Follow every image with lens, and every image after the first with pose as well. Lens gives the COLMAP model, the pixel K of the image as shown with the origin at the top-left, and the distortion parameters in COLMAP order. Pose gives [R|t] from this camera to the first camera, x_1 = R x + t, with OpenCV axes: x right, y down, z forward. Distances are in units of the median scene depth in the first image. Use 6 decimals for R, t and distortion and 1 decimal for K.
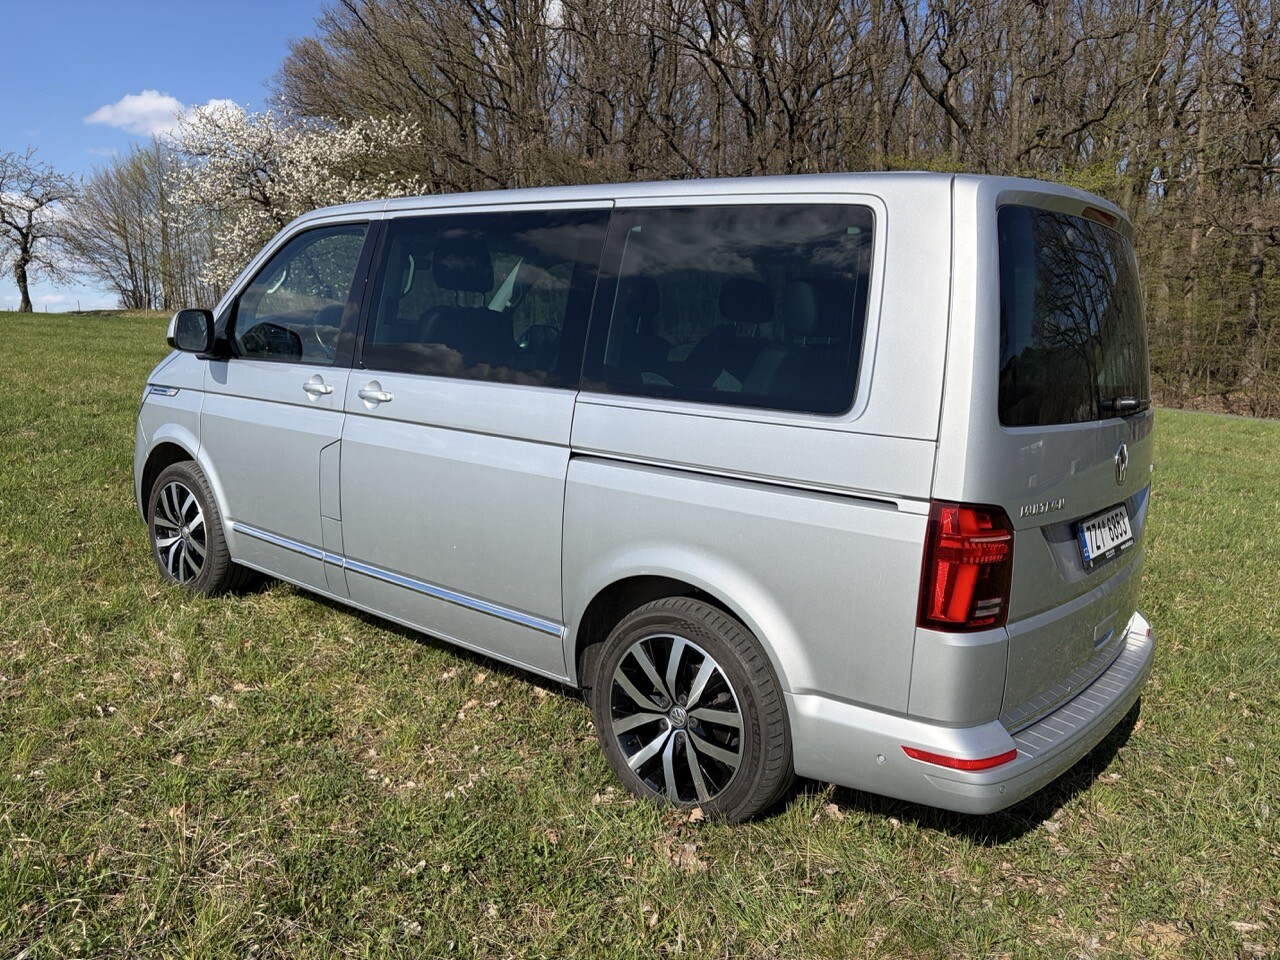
lens RADIAL K [[983.4, 0, 646.7], [0, 983.4, 489.8], [0, 0, 1]] dist [0.077004, -0.003113]
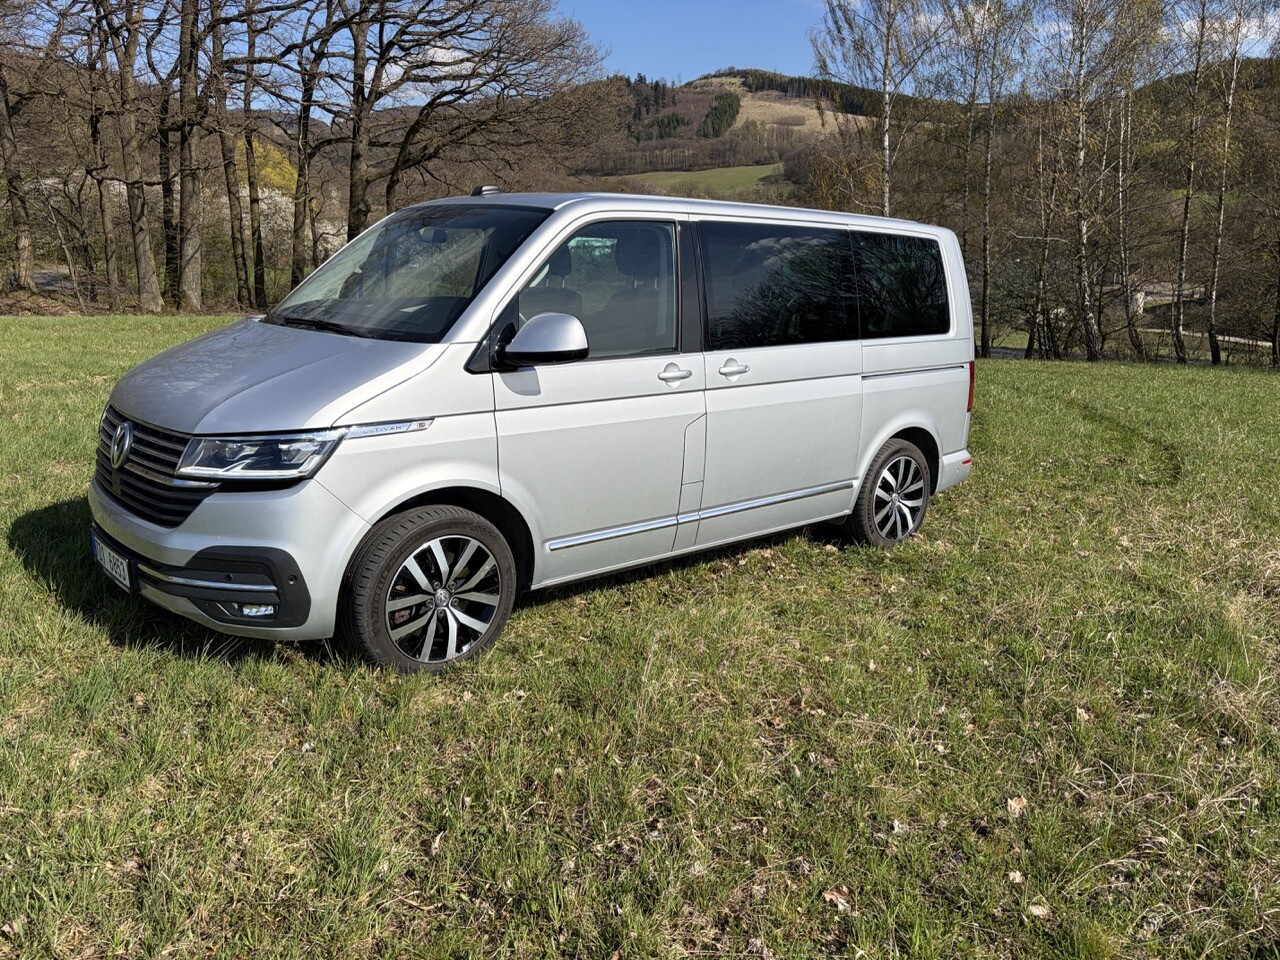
lens RADIAL K [[983.4, 0, 646.7], [0, 983.4, 489.8], [0, 0, 1]] dist [0.077004, -0.003113]
pose [[0.145935, -0.268194, 0.952247, -1.819317], [0.143043, 0.958158, 0.247936, -0.328592], [-0.978898, 0.100030, 0.178192, 1.086369]]
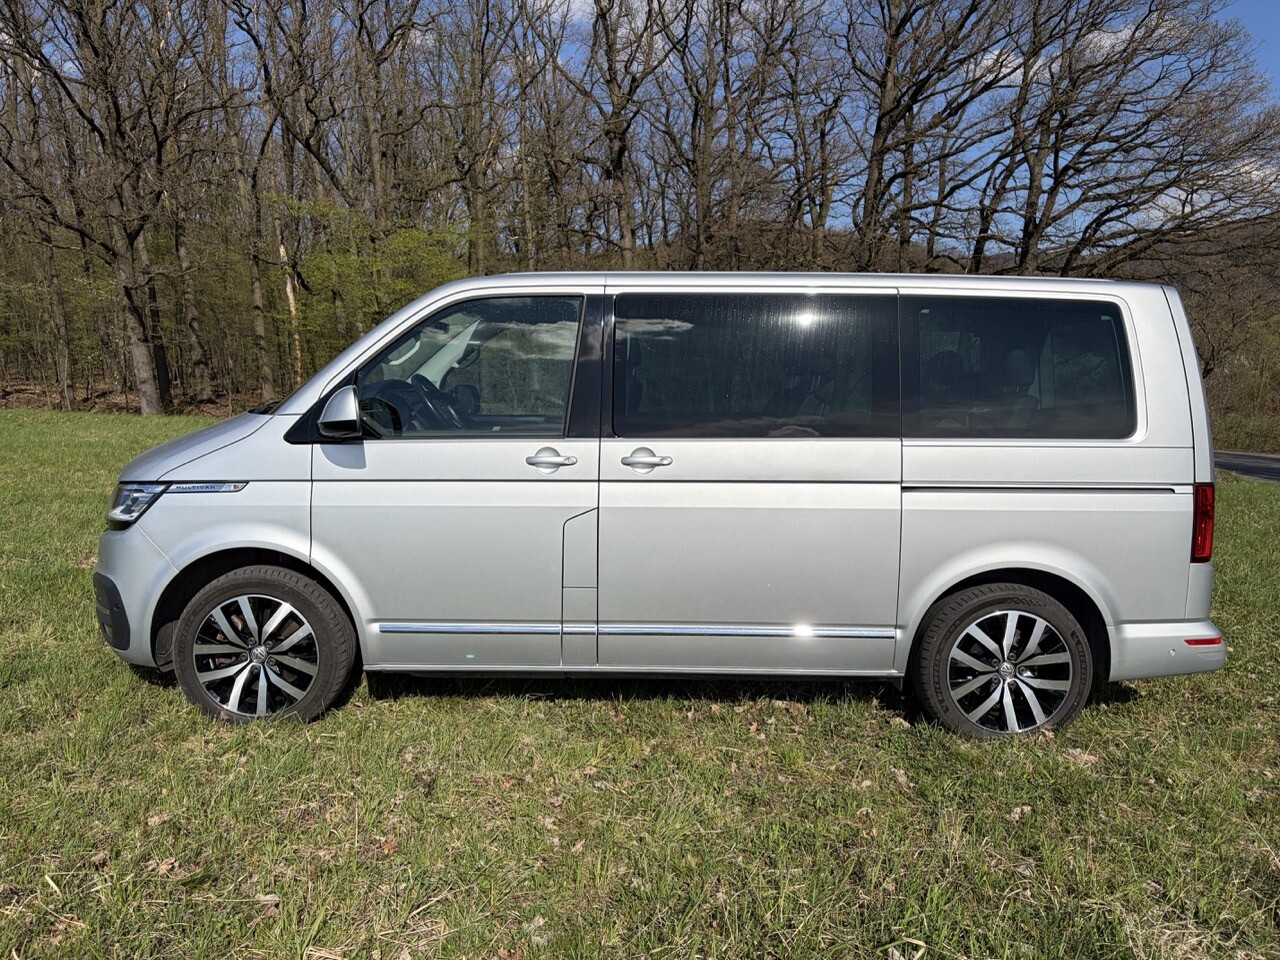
lens RADIAL K [[998.4, 0, 619.4], [0, 998.4, 479.3], [0, 0, 1]] dist [0.013498, 0.004399]
pose [[0.768283, -0.106776, 0.631142, -1.159881], [0.131845, 0.991244, 0.007204, -0.105183], [-0.626385, 0.077678, 0.775634, 0.241912]]
